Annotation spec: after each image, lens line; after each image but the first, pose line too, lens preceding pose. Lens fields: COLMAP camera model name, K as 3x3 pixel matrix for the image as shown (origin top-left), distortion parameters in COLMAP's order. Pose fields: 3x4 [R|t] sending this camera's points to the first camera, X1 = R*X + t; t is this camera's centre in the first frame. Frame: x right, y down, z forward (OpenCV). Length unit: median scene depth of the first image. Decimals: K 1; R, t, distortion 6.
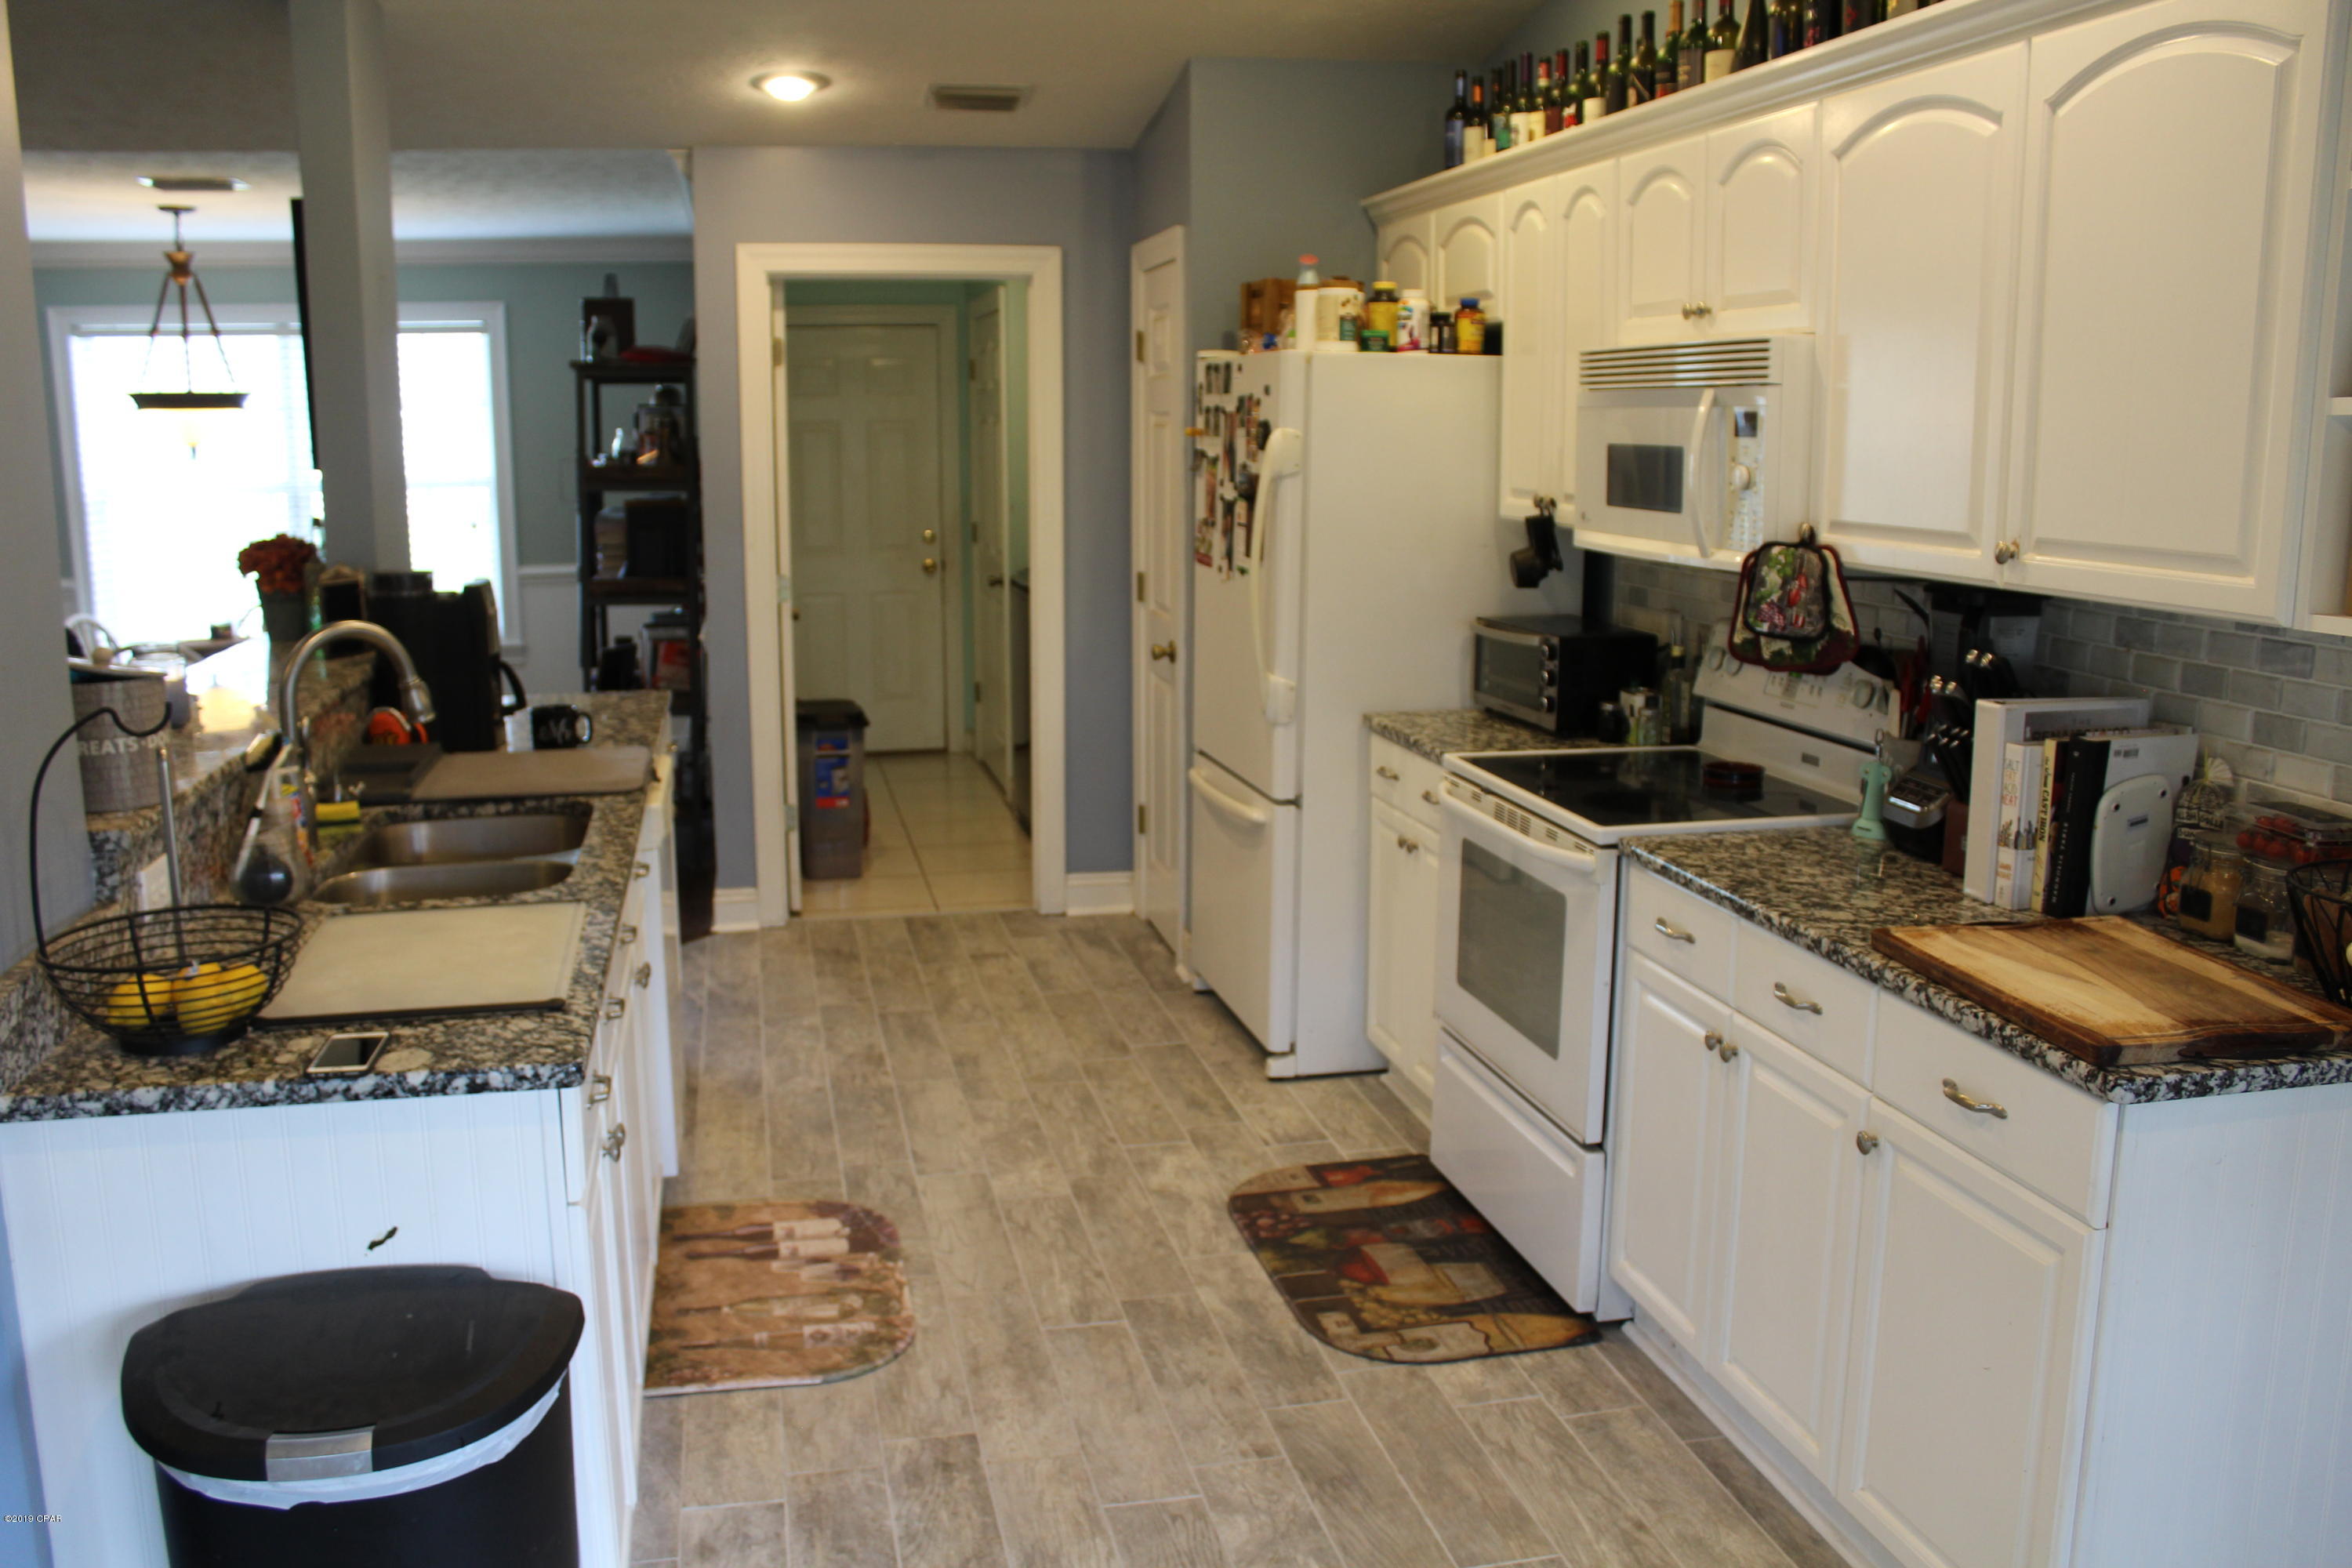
lens RADIAL K [[1980.2, 0, 1139.1], [0, 1980.2, 799.8], [0, 0, 1]] dist [-0.150086, 0.132719]
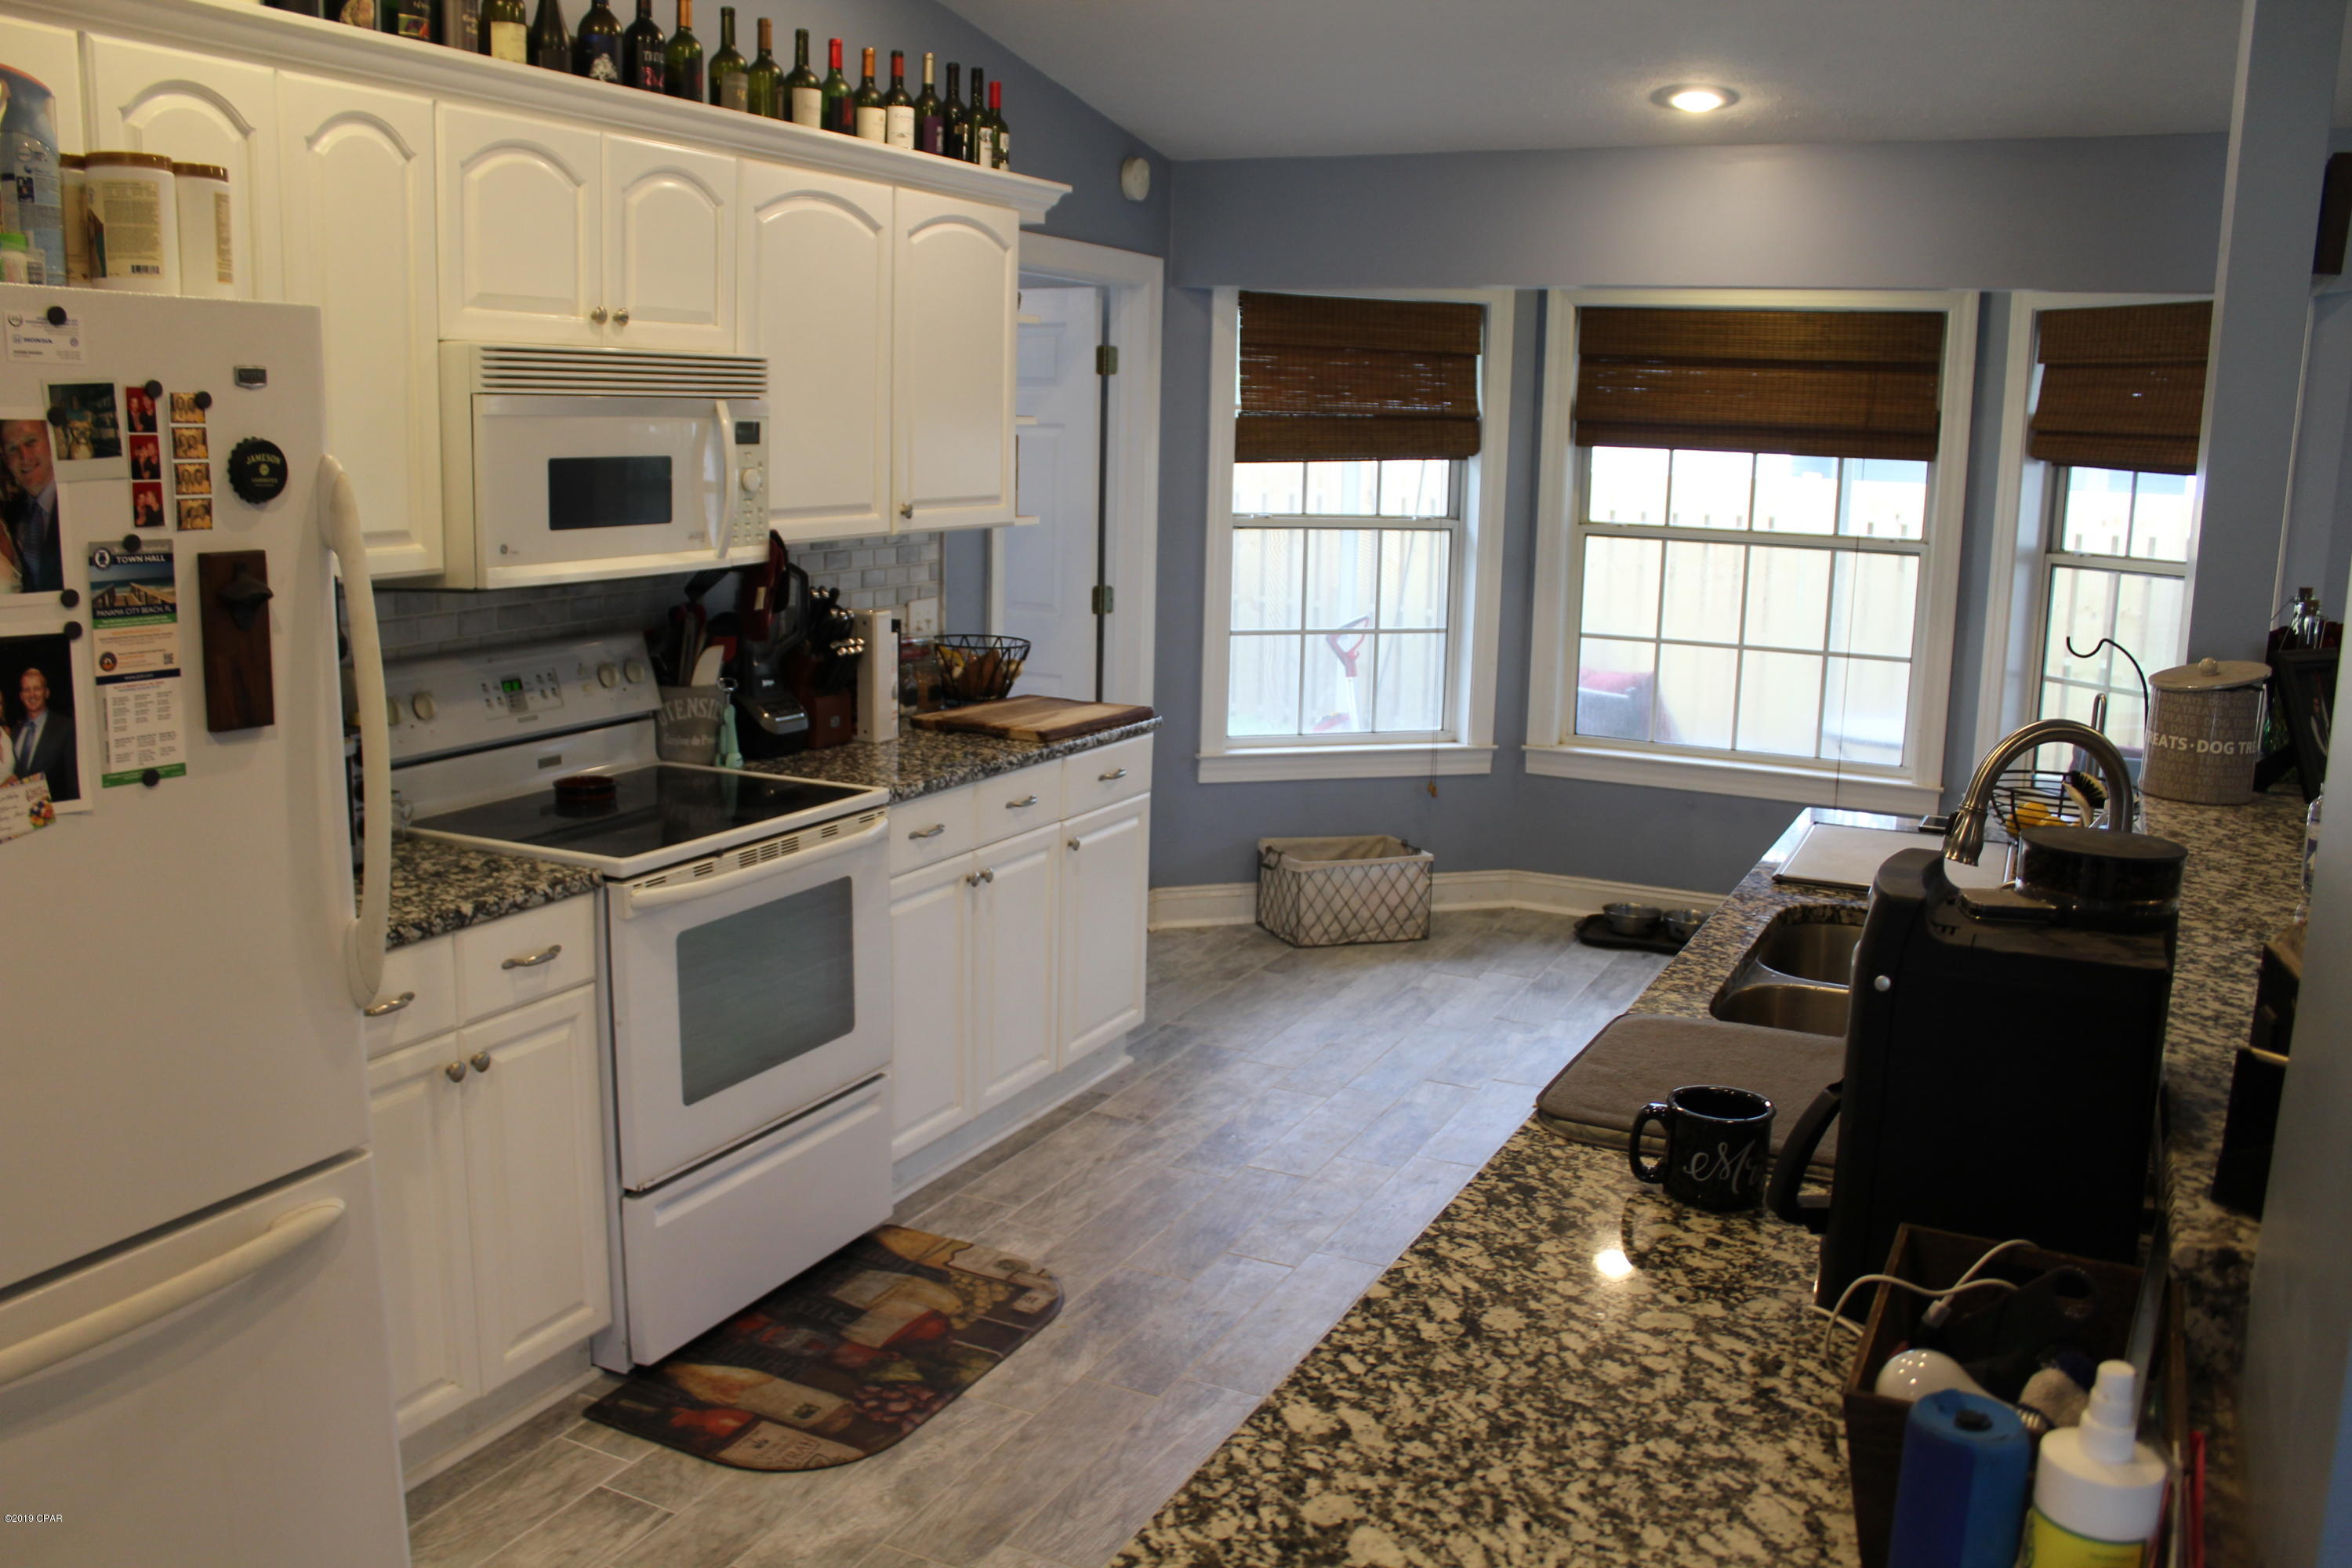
lens RADIAL K [[1980.2, 0, 1139.1], [0, 1980.2, 799.8], [0, 0, 1]] dist [-0.150086, 0.132719]
pose [[-0.787003, -0.123945, 0.604371, -0.516442], [0.104440, 0.938708, 0.328512, -0.305559], [-0.608045, 0.321660, -0.725821, 1.564709]]
